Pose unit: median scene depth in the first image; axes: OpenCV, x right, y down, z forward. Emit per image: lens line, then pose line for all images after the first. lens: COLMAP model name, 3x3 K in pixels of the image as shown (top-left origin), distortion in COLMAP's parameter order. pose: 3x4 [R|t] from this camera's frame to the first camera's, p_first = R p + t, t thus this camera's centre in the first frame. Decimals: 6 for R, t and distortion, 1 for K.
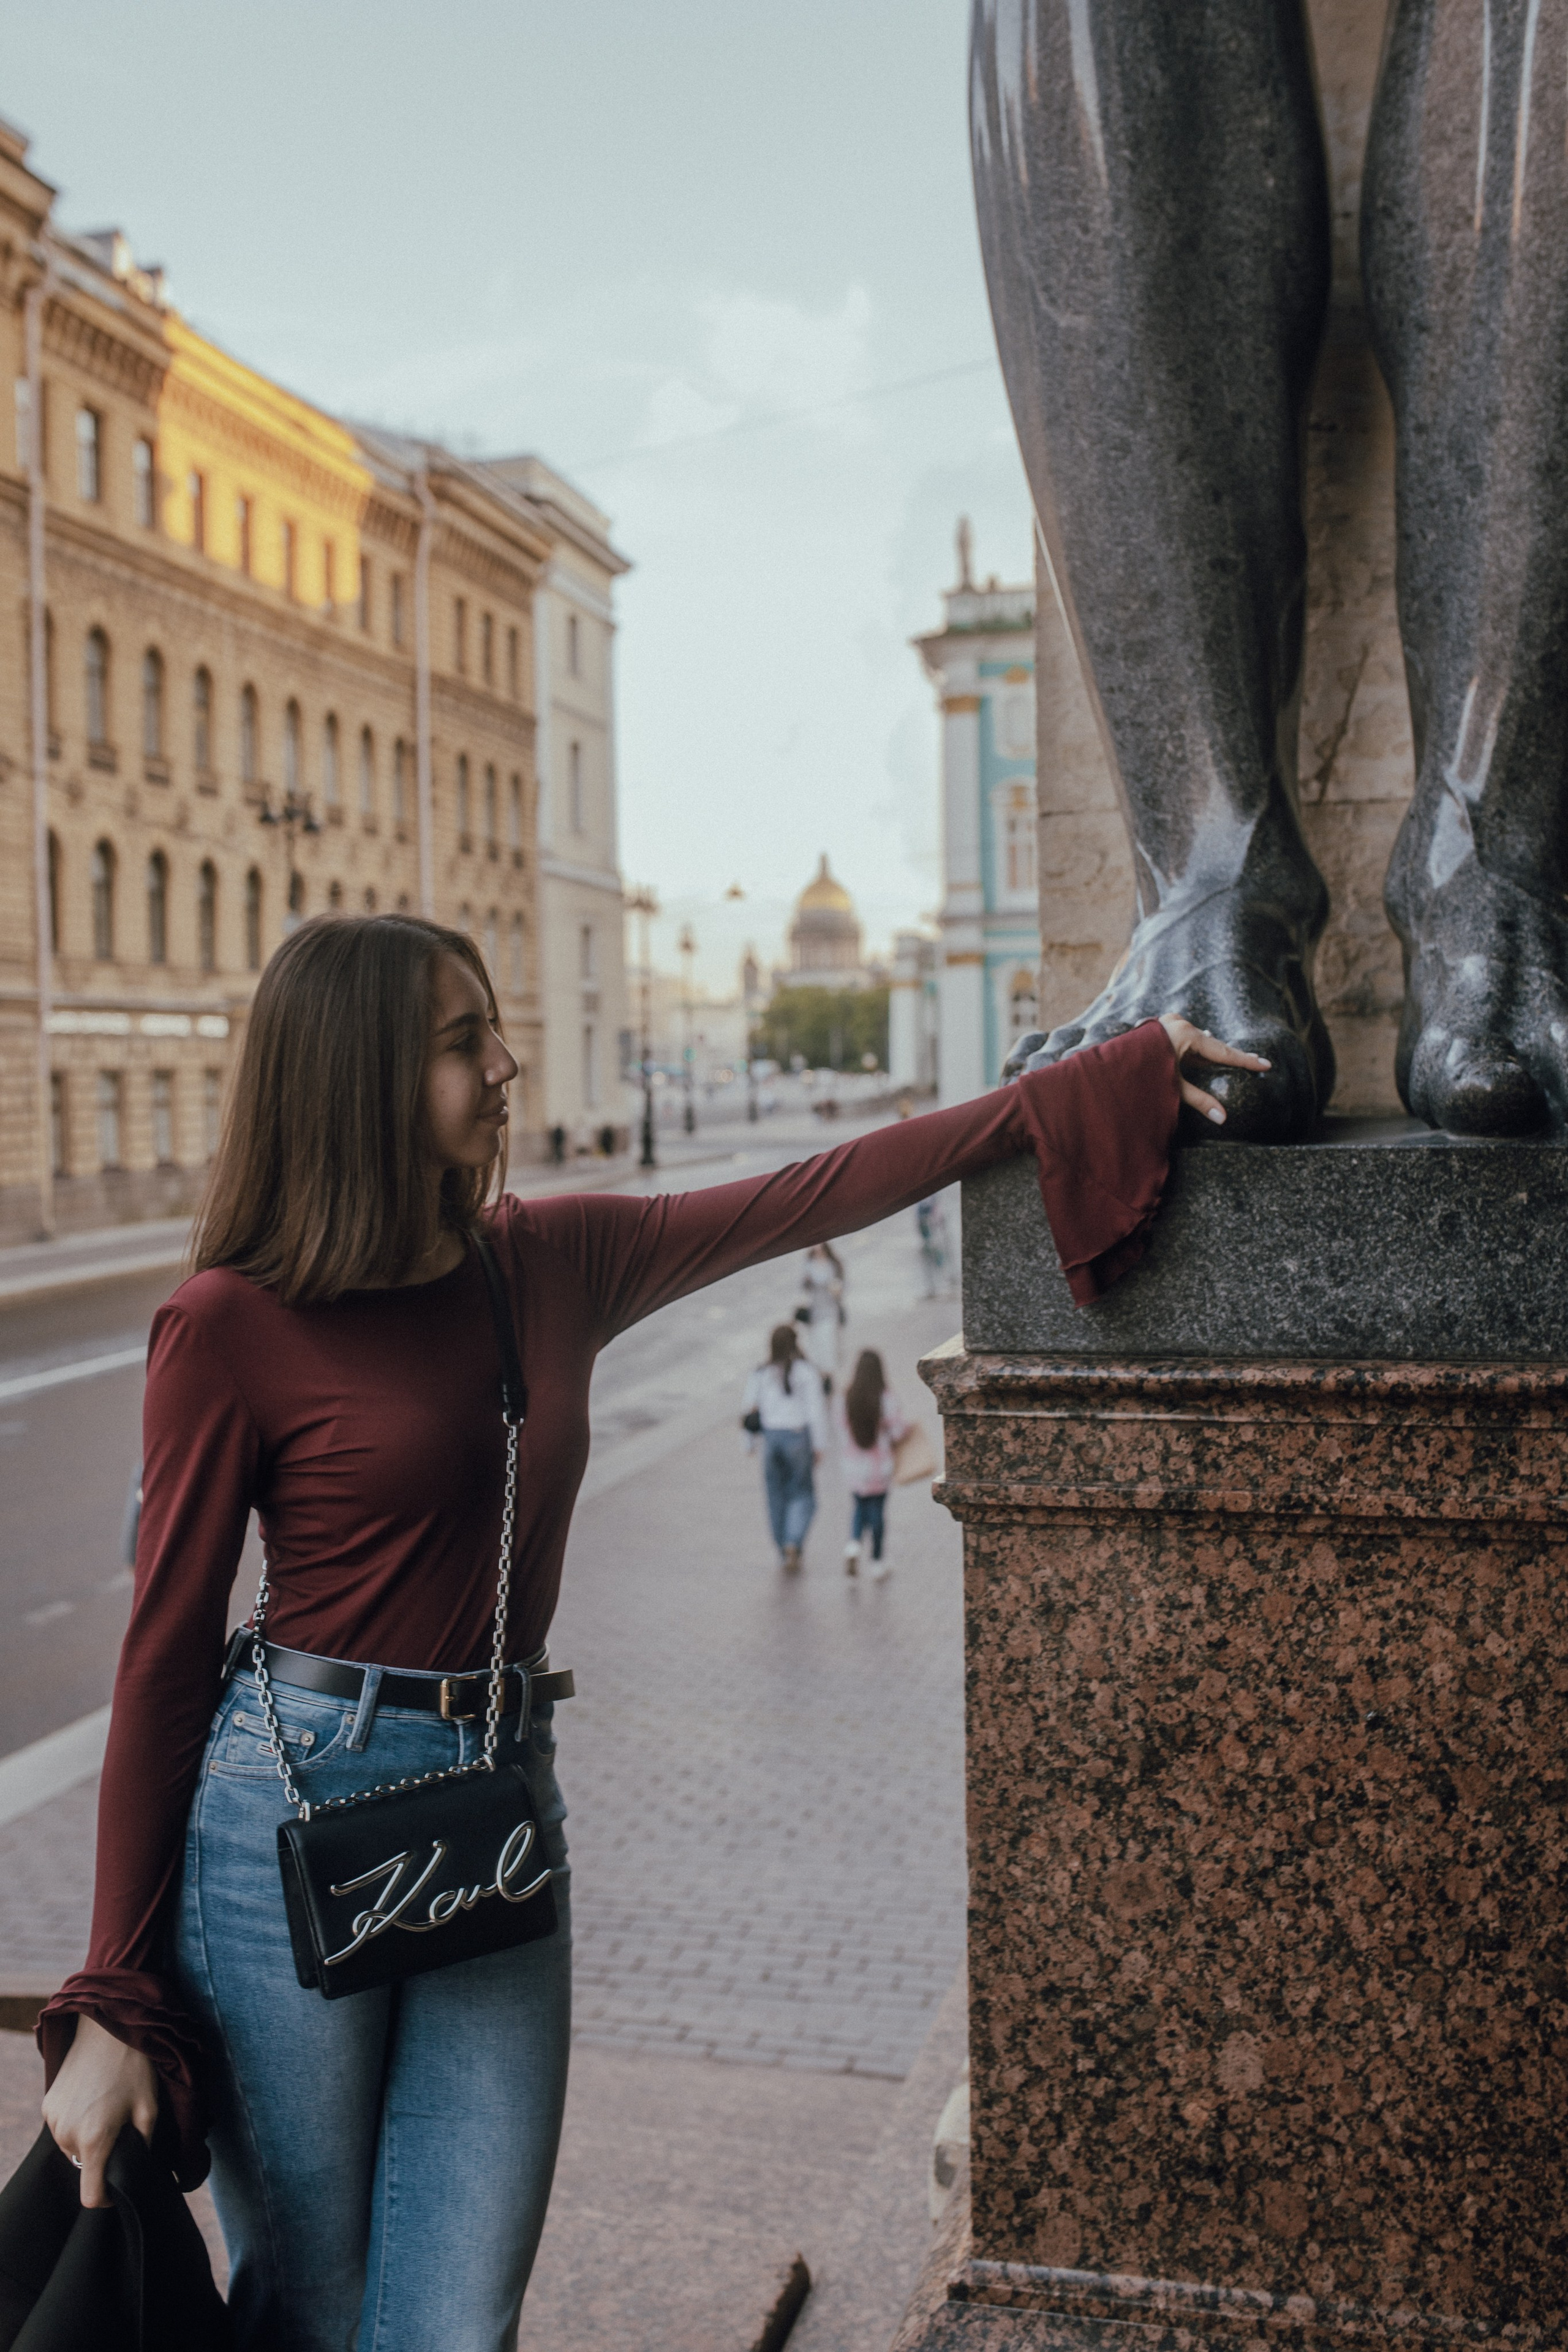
lens RADIAL K [[2335.4, 0, 761.3], [0, 2335.4, 1120.2], [0, 0, 1]] dist [-0.061960, 0.094160]
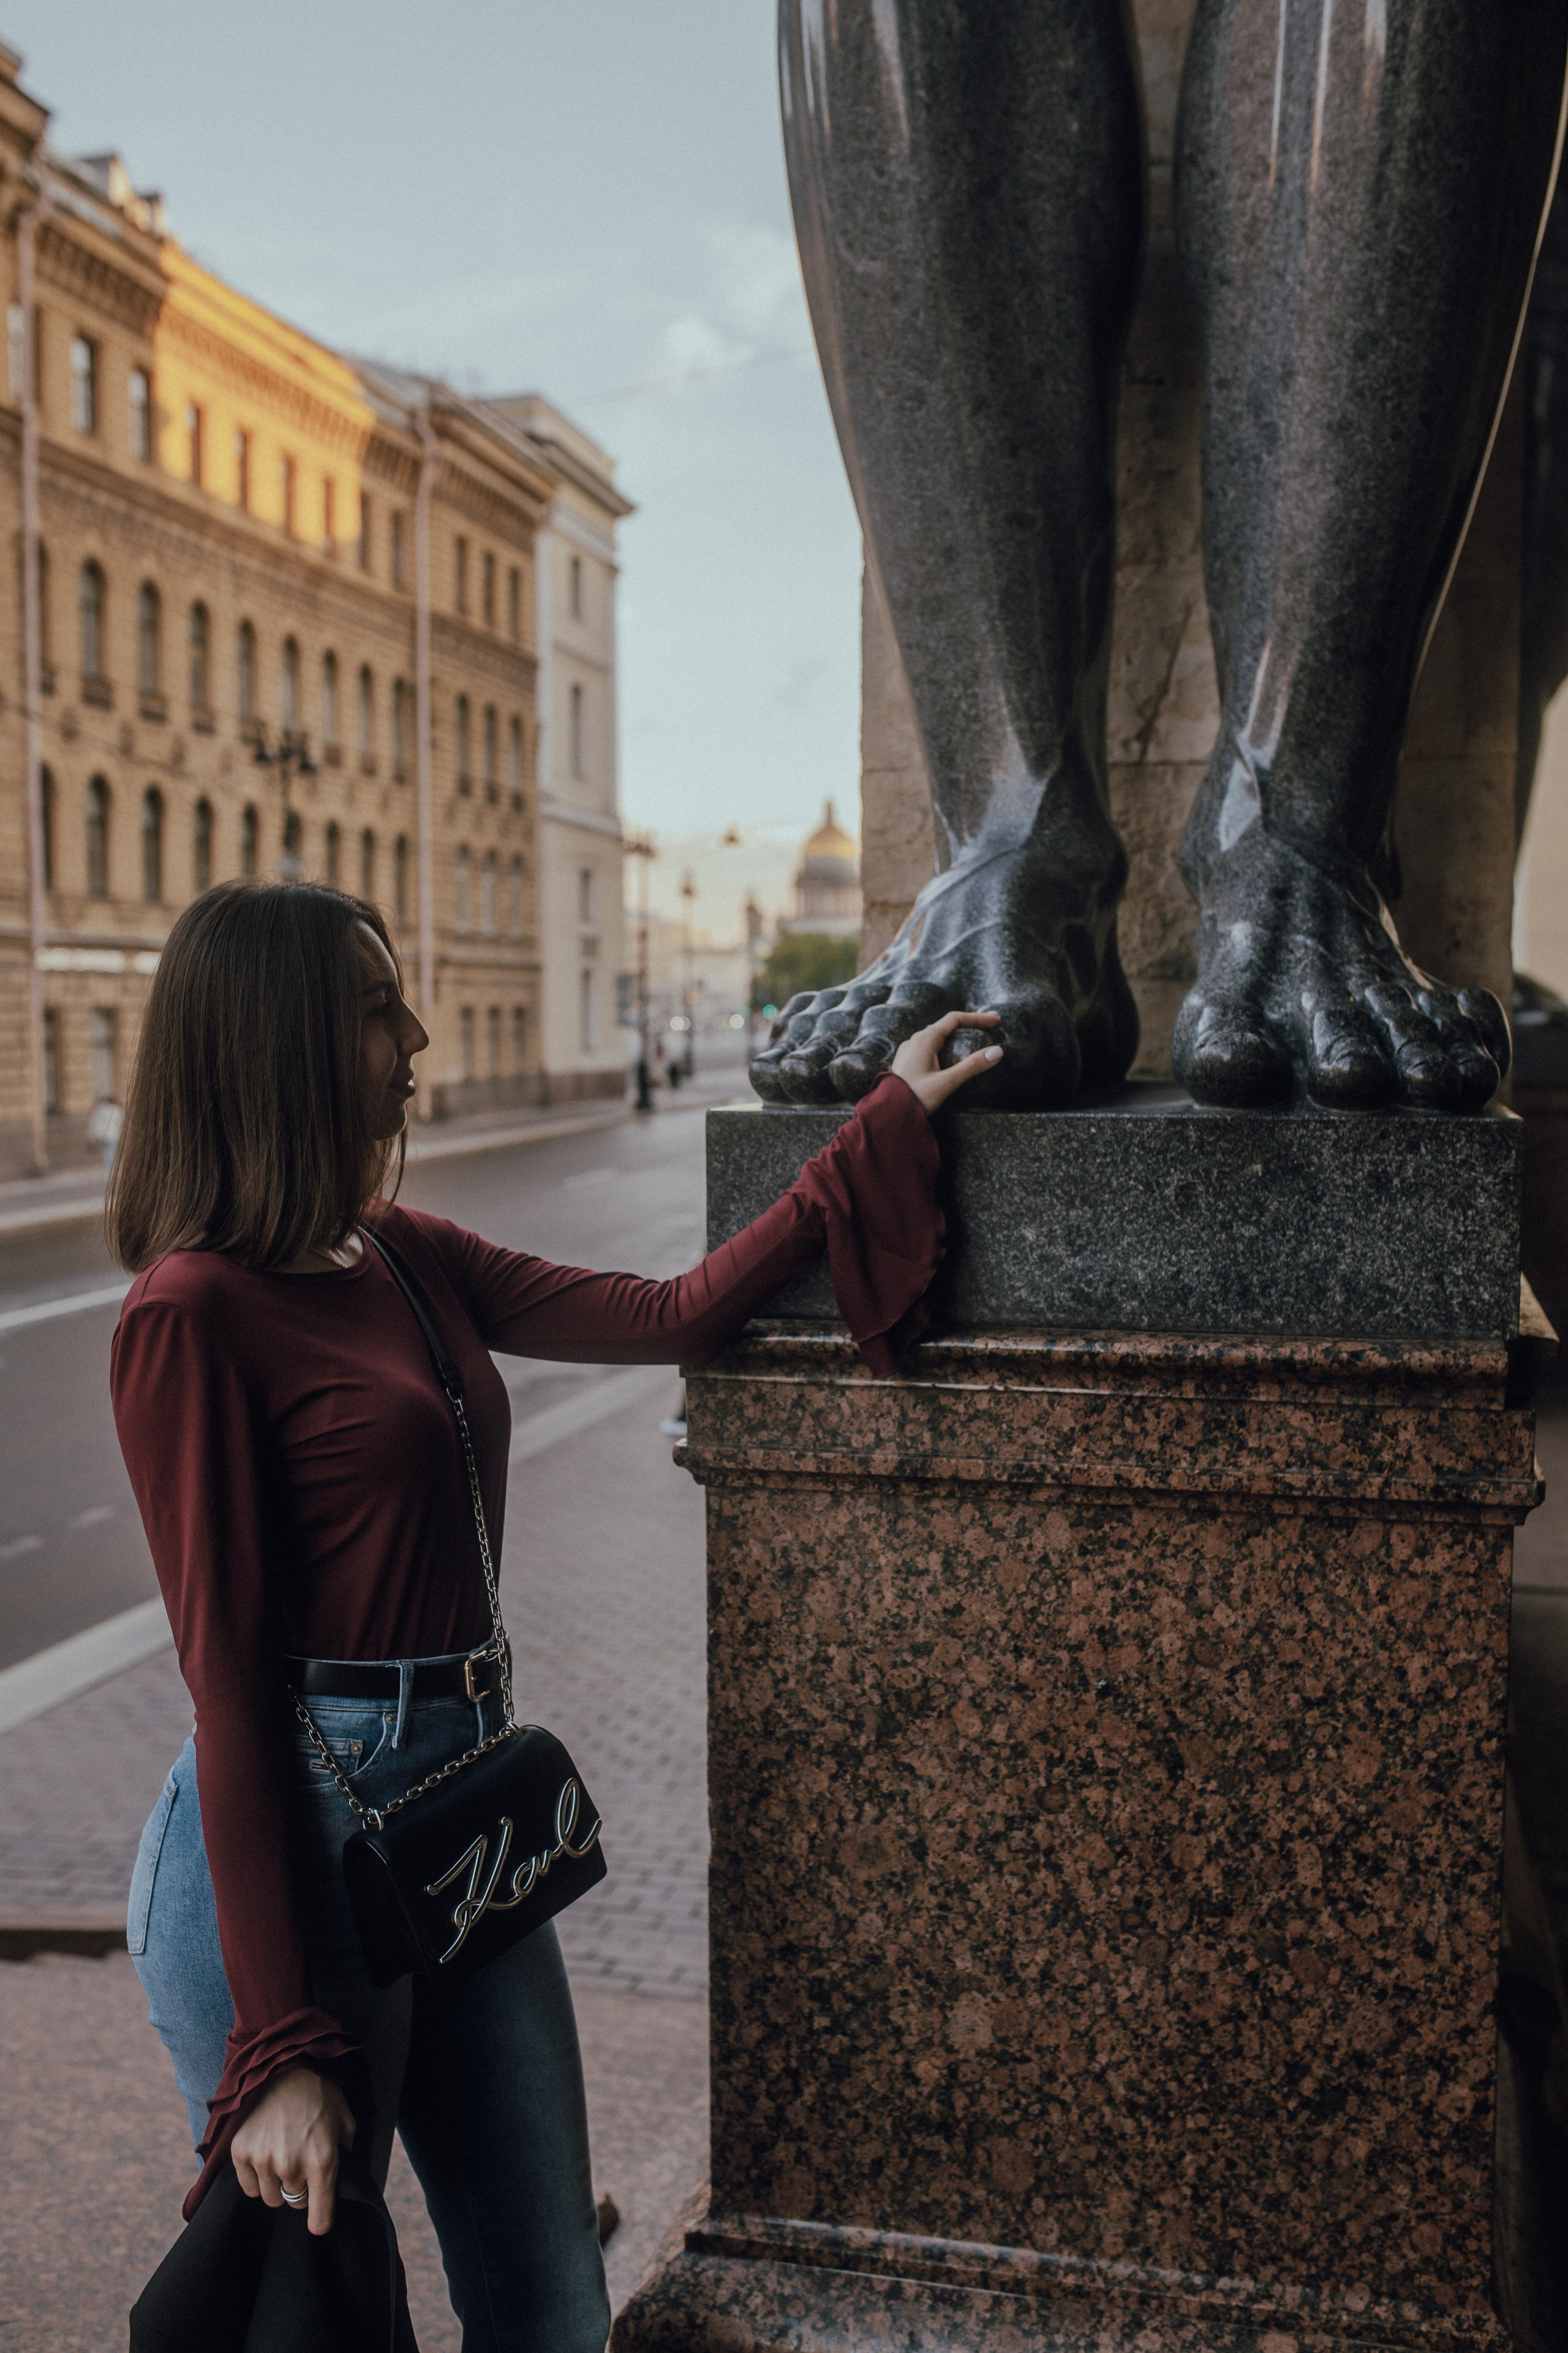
lens RADIAL K [[2320.2, 0, 795.0], [0, 2320.2, 1162.8], [0, 0, 1]] dist [-0.068710, 0.118637]
pose [[0.999807, 0.013975, 0.013827, 0.005073], [-0.014538, 0.999034, 0.041480, -0.000329], [-0.013234, -0.041673, 0.999044, 0.000676]]
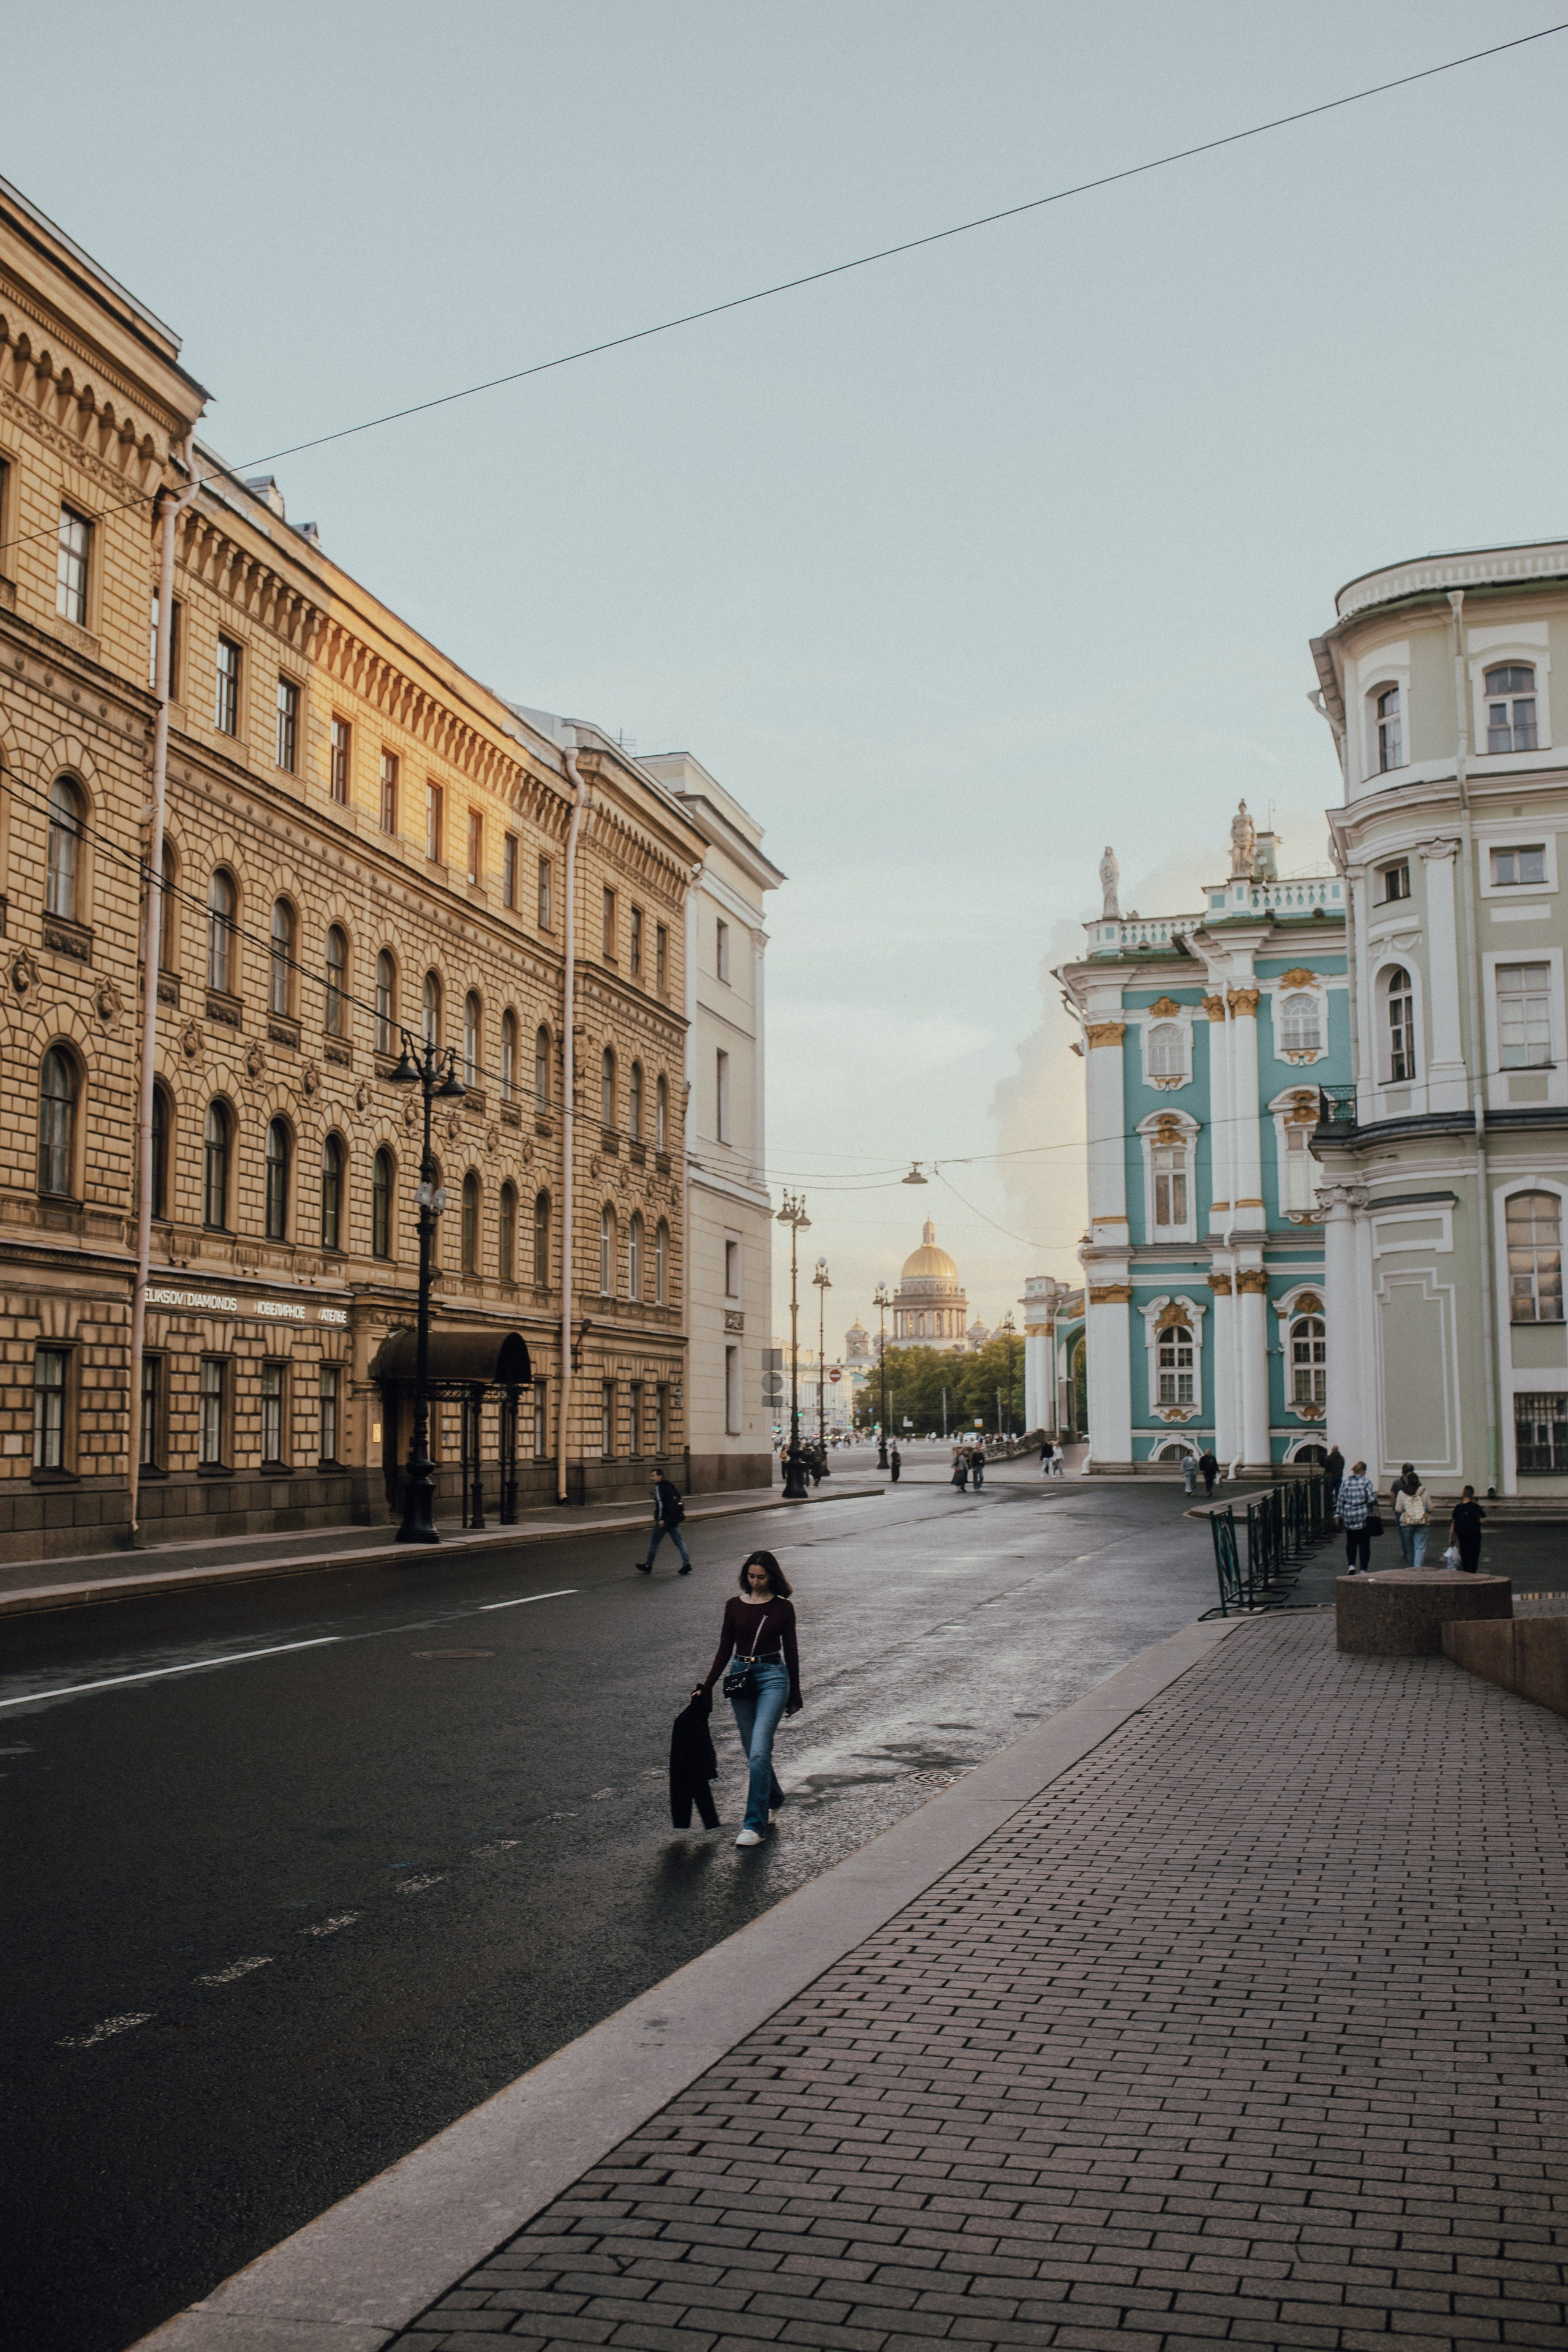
lens RADIAL K [[2235.9, 0, 780.4], [0, 2235.9, 1168.4], [0, 0, 1]] dist [-0.067229, 0.093436]
pose [[0.999252, 0.009529, -0.037488, -0.036560], [-0.014712, 0.989970, -0.140507, 0.025629], [0.035773, 0.140953, 0.989370, 0.170509]]
